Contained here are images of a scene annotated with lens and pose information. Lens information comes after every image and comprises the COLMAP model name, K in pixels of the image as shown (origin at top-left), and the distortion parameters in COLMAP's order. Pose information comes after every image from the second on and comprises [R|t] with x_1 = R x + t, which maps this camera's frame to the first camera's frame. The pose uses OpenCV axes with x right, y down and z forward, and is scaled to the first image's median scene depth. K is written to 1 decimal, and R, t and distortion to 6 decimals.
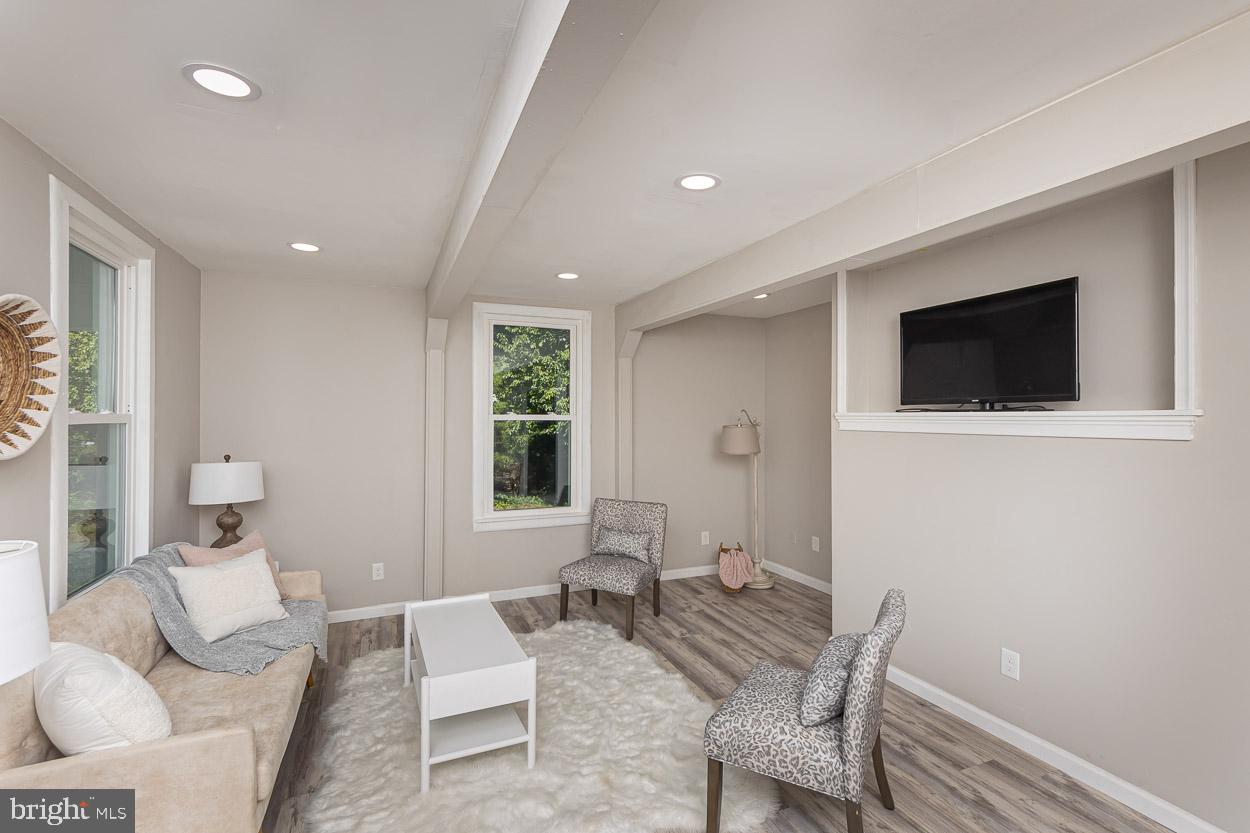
lens RADIAL K [[548.9, 0, 625.3], [0, 548.9, 417.2], [0, 0, 1]] dist [0.003044, 0.000301]
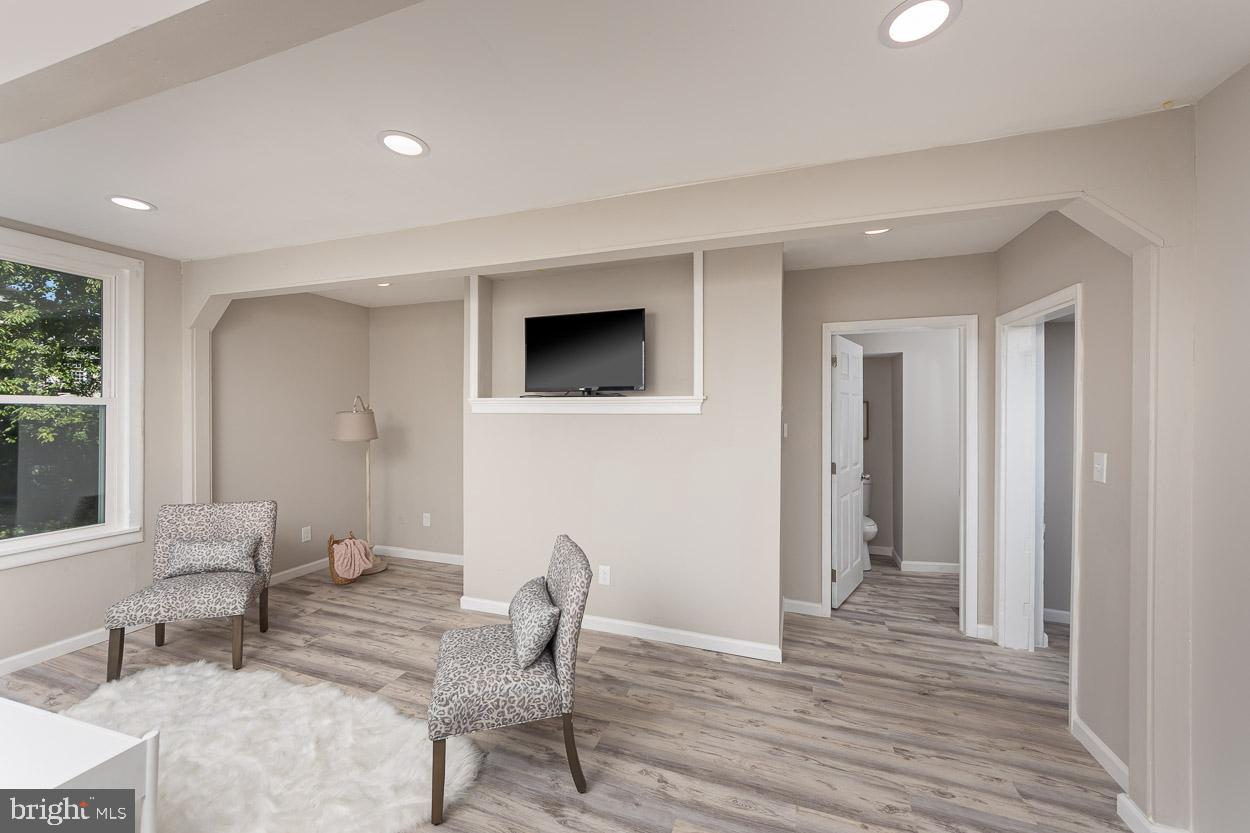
lens RADIAL K [[476.9, 0, 621.0], [0, 476.9, 408.9], [0, 0, 1]] dist [0.002034, 0.000553]
pose [[0.688219, 0.002876, 0.725497, -0.114133], [-0.000147, 0.999993, -0.003824, 0.017563], [-0.725503, 0.002525, 0.688214, 0.087000]]
